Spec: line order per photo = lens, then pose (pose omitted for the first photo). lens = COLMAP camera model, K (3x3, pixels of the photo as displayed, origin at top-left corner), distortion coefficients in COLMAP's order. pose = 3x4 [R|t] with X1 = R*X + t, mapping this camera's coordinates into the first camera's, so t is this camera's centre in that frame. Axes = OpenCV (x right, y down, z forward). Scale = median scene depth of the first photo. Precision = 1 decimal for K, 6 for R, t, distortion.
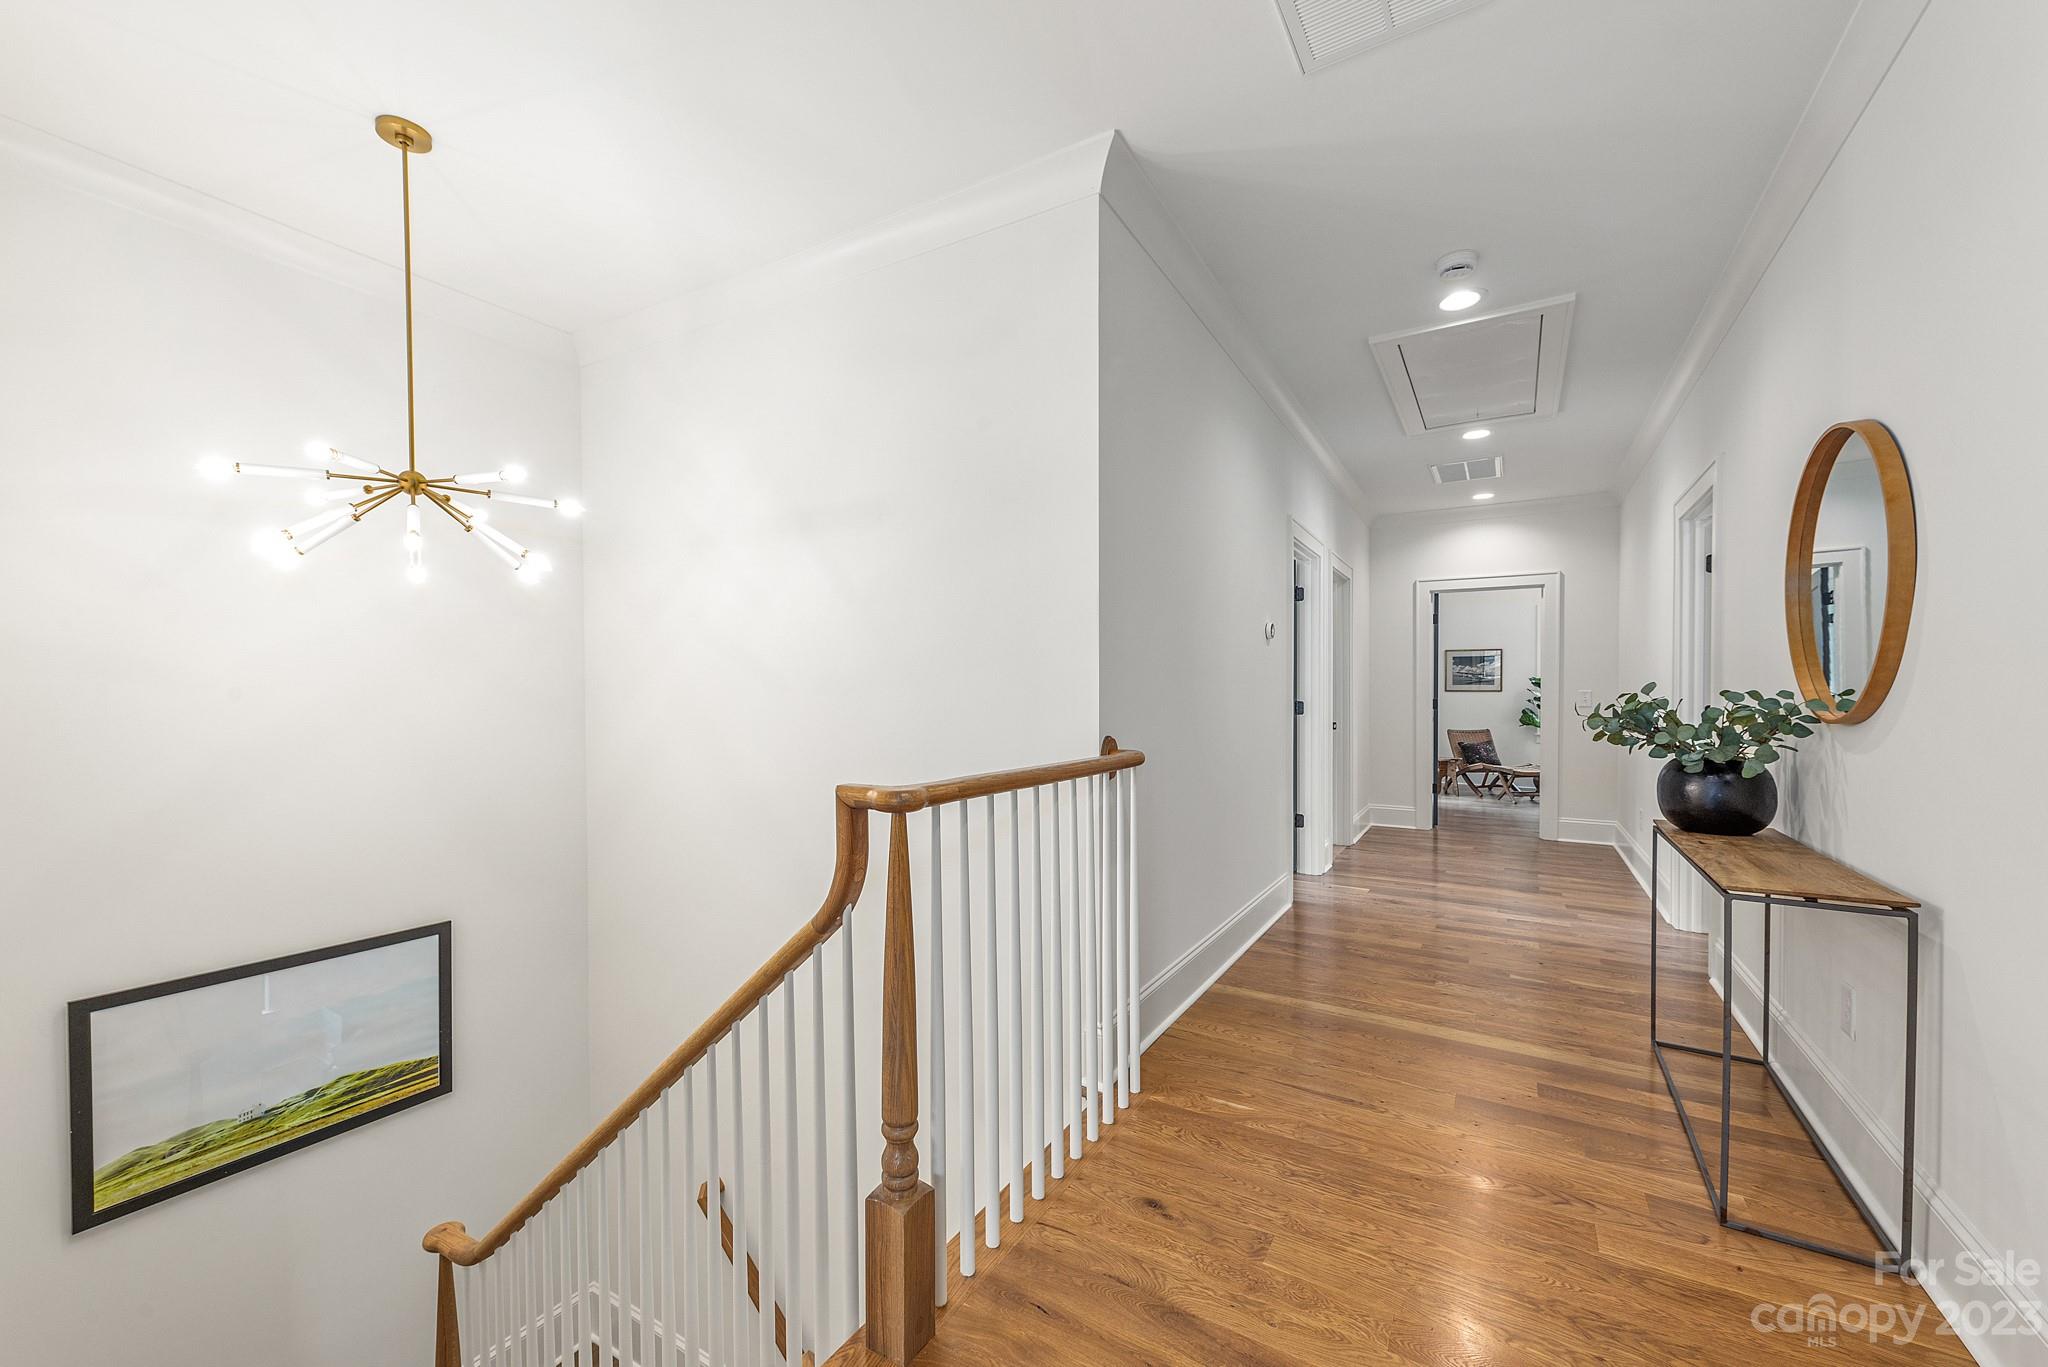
lens RADIAL K [[773.8, 0, 1024.0], [0, 773.8, 683.5], [0, 0, 1]] dist [-0.000485, -0.000001]
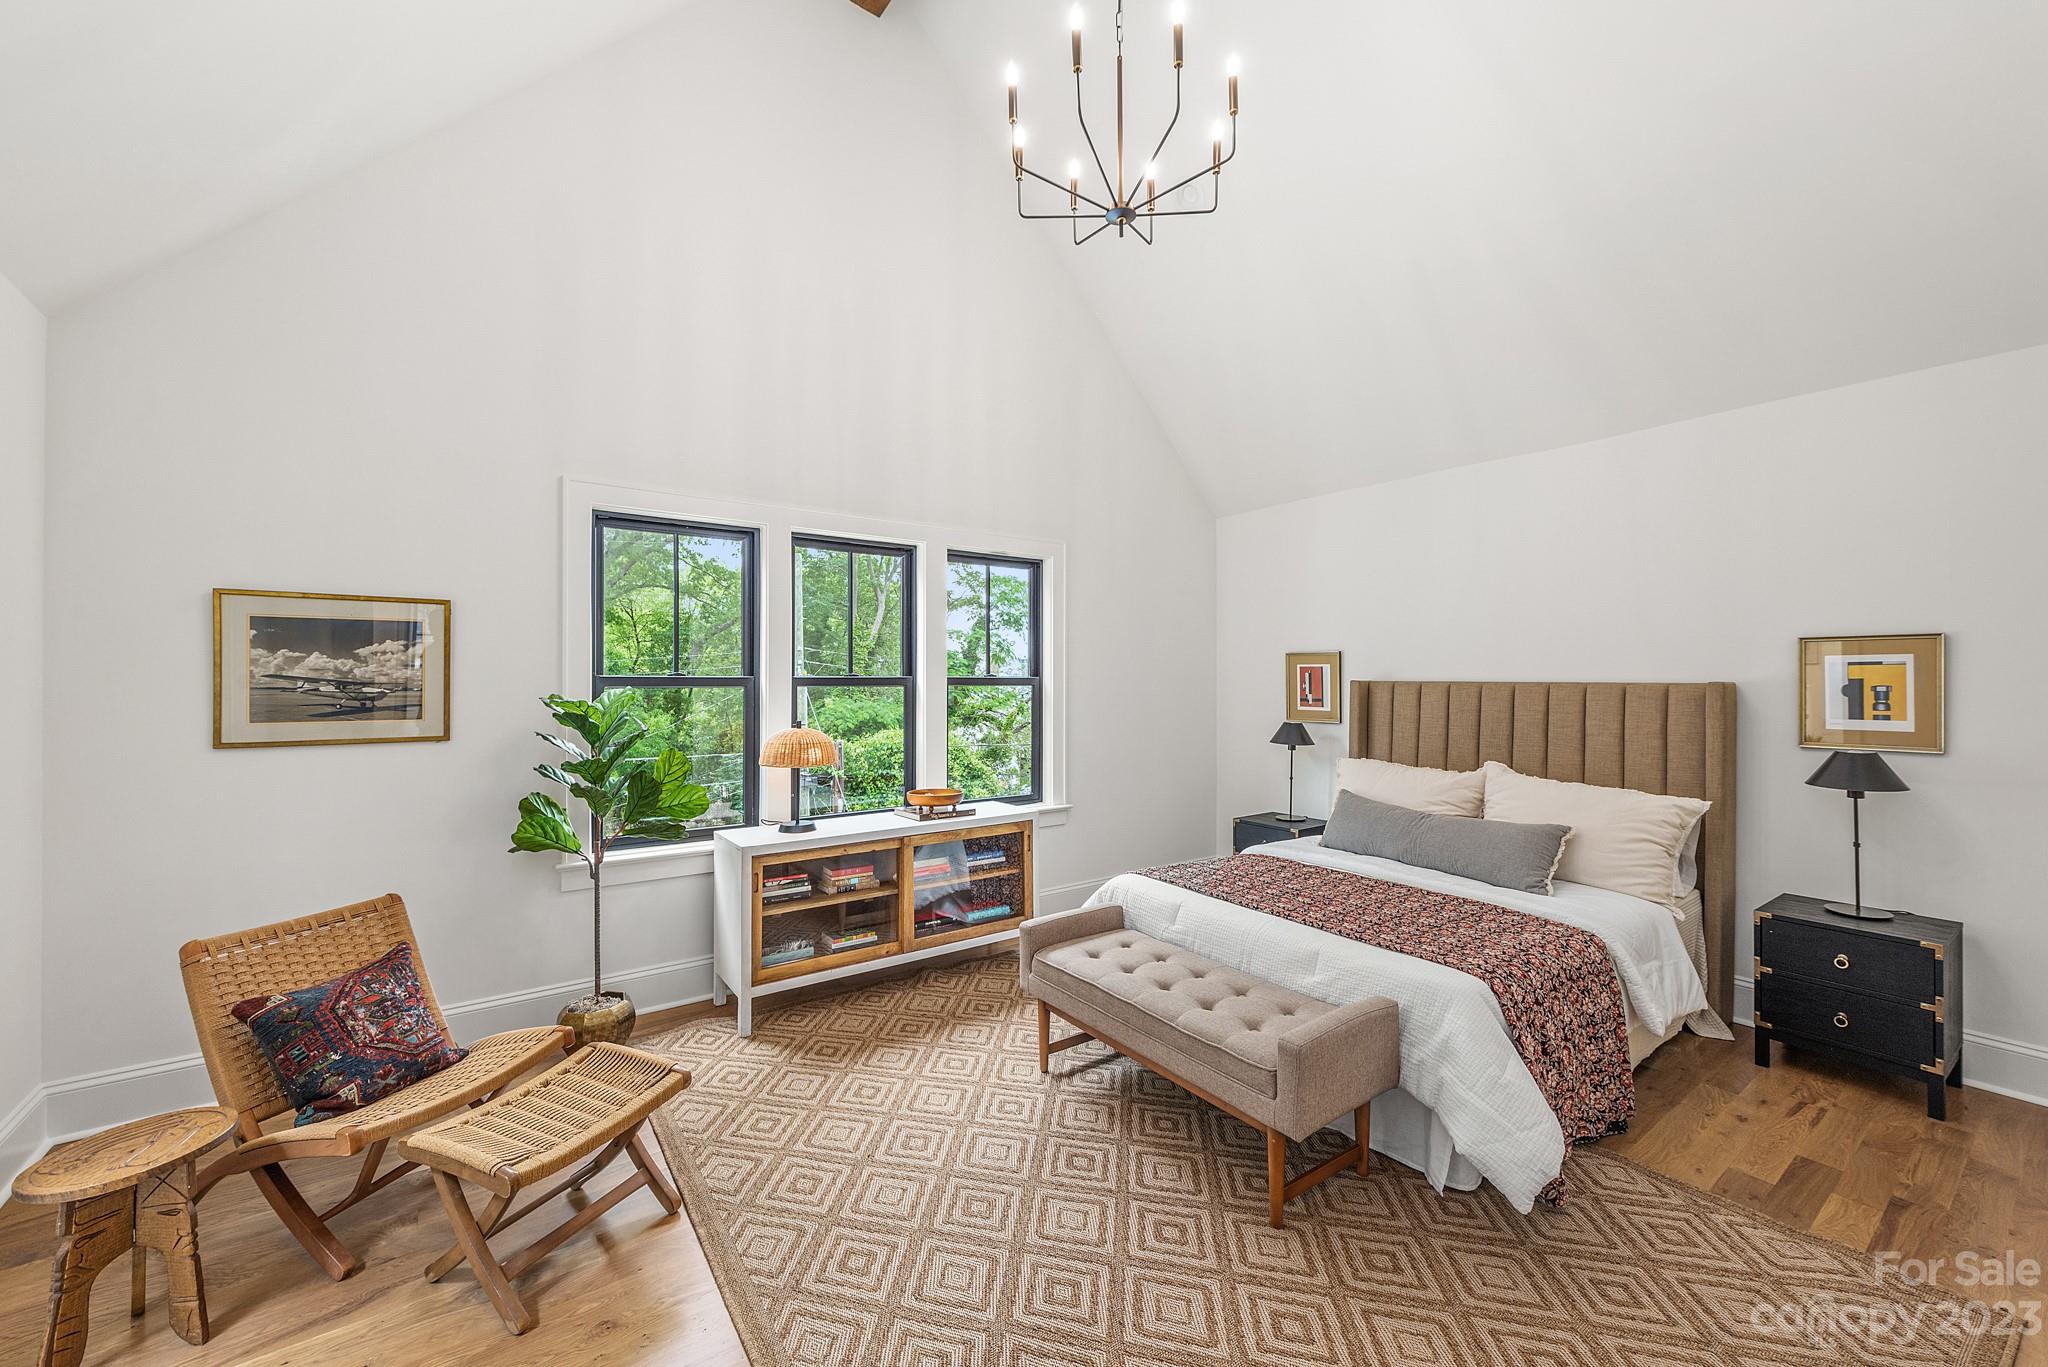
lens RADIAL K [[773.8, 0, 1024.0], [0, 773.8, 683.5], [0, 0, 1]] dist [-0.000485, -0.000001]
pose [[0.370828, 0.001360, 0.928701, 0.428168], [0.006237, 0.999973, -0.003954, -0.009496], [-0.928681, 0.007259, 0.370809, 0.692422]]
